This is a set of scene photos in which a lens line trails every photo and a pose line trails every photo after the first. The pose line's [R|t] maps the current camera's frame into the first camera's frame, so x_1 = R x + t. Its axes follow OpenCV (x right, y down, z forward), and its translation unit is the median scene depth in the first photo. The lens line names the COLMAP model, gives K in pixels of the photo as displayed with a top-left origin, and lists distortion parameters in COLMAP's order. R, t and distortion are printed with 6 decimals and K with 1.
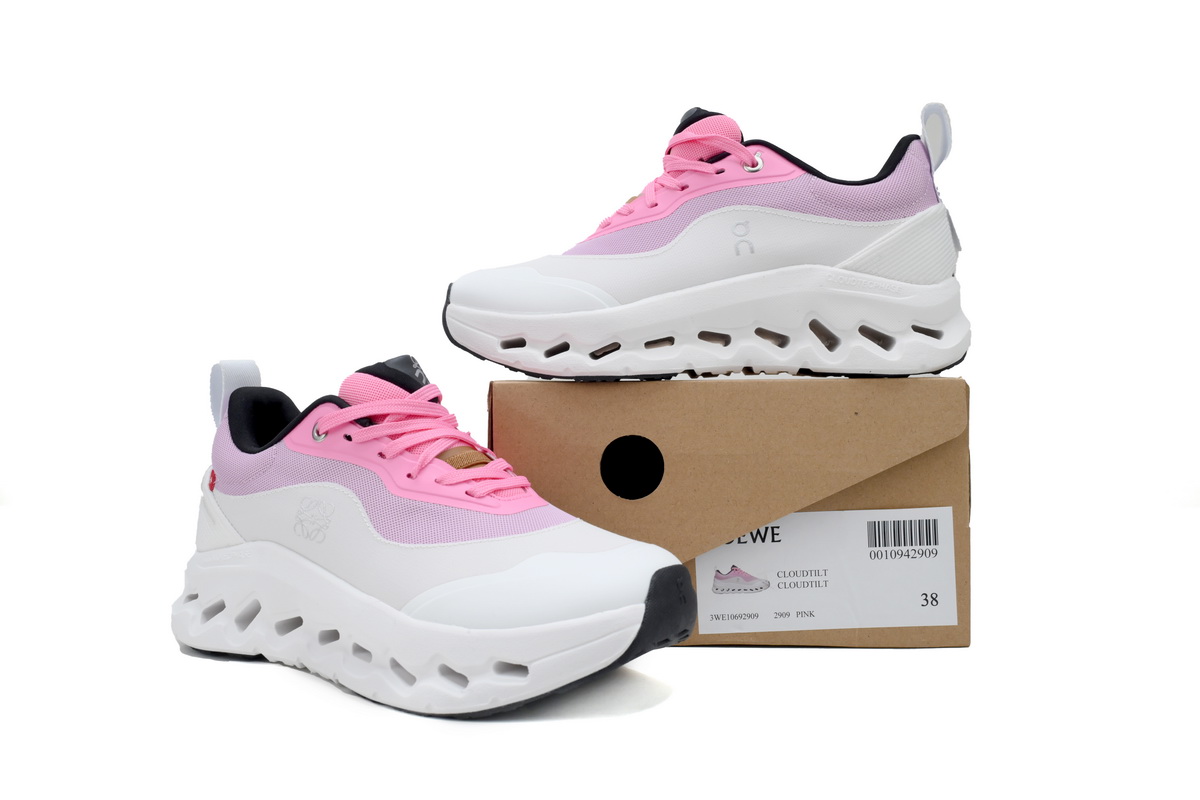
lens RADIAL K [[1021.8, 0, 595.2], [0, 1021.8, 403.1], [0, 0, 1]] dist [0.000947, -0.006588]
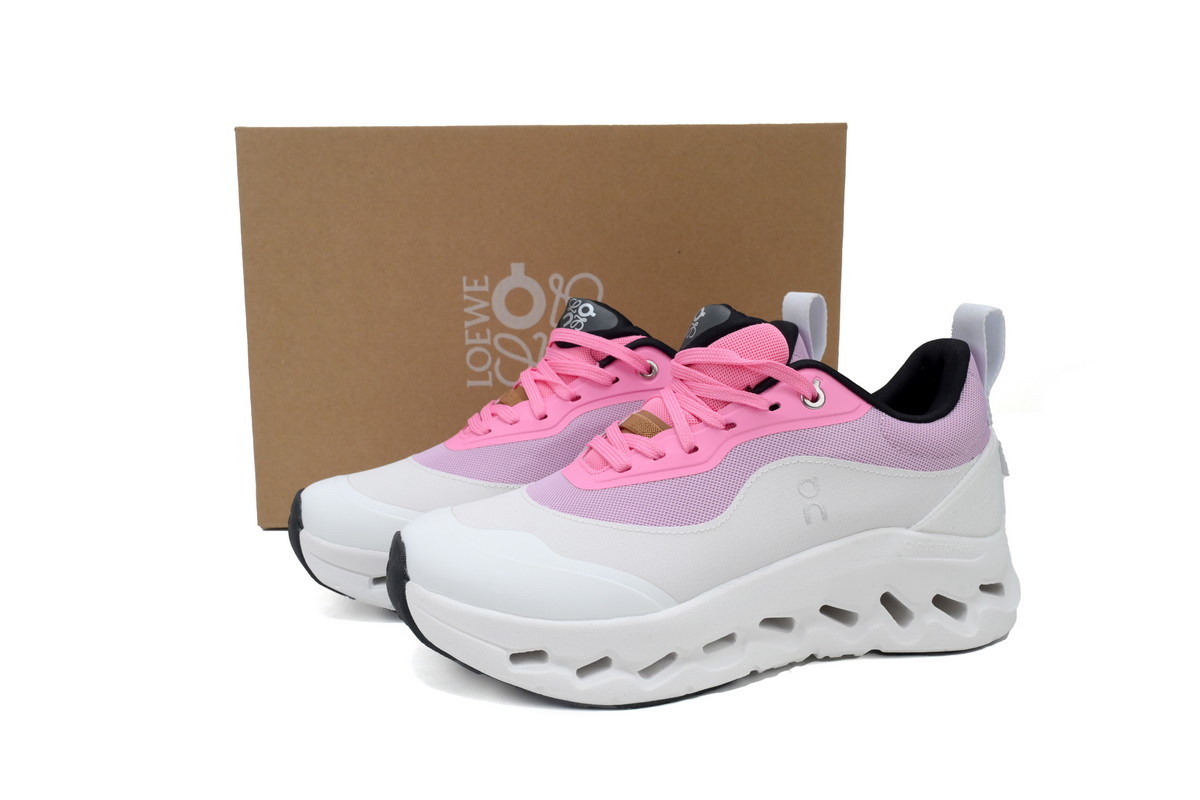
lens RADIAL K [[1021.8, 0, 605.0], [0, 1021.8, 394.6], [0, 0, 1]] dist [0.000947, -0.006588]
pose [[0.933725, -0.034104, 0.356364, -0.285825], [0.001861, 0.995901, 0.090432, -0.314805], [-0.357987, -0.083776, 0.929961, 0.325204]]
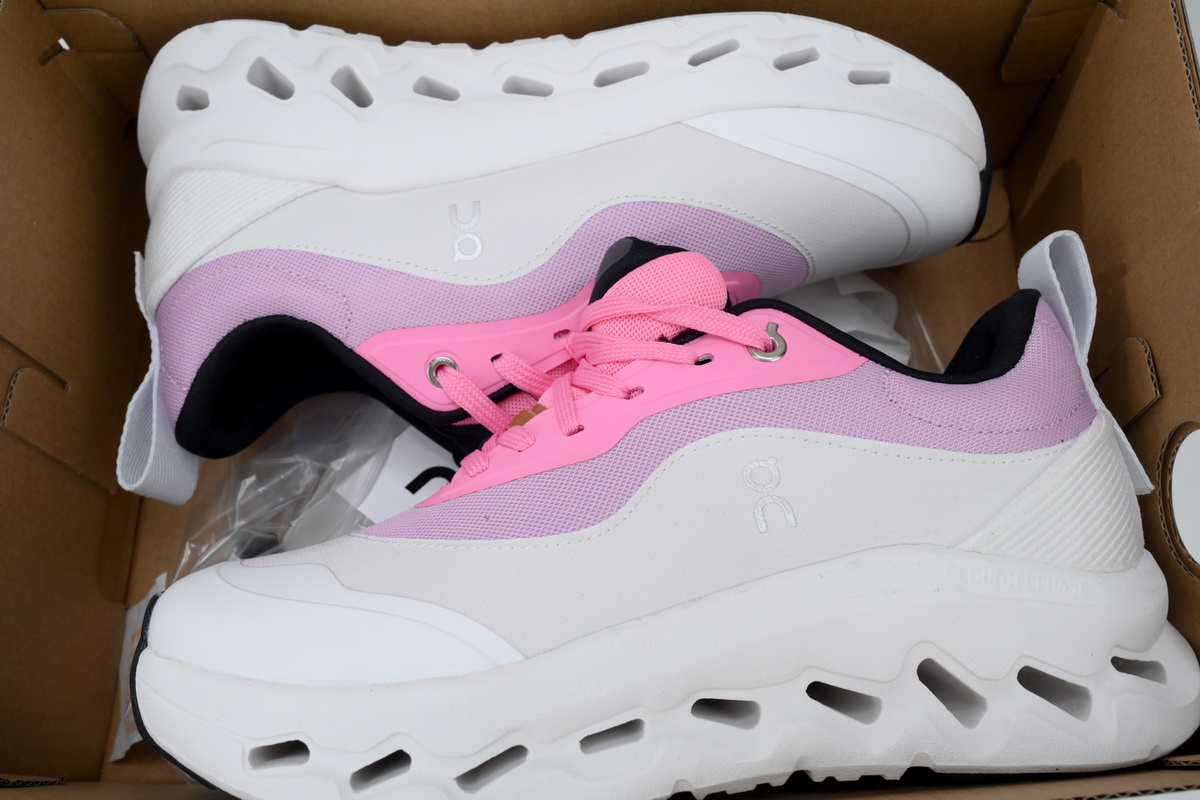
lens RADIAL K [[1021.8, 0, 597.8], [0, 1021.8, 402.7], [0, 0, 1]] dist [0.000947, -0.006588]
pose [[0.985896, -0.023755, 0.165663, -0.013736], [0.053144, 0.983079, -0.175305, -0.123869], [-0.158695, 0.181637, 0.970476, 0.536035]]
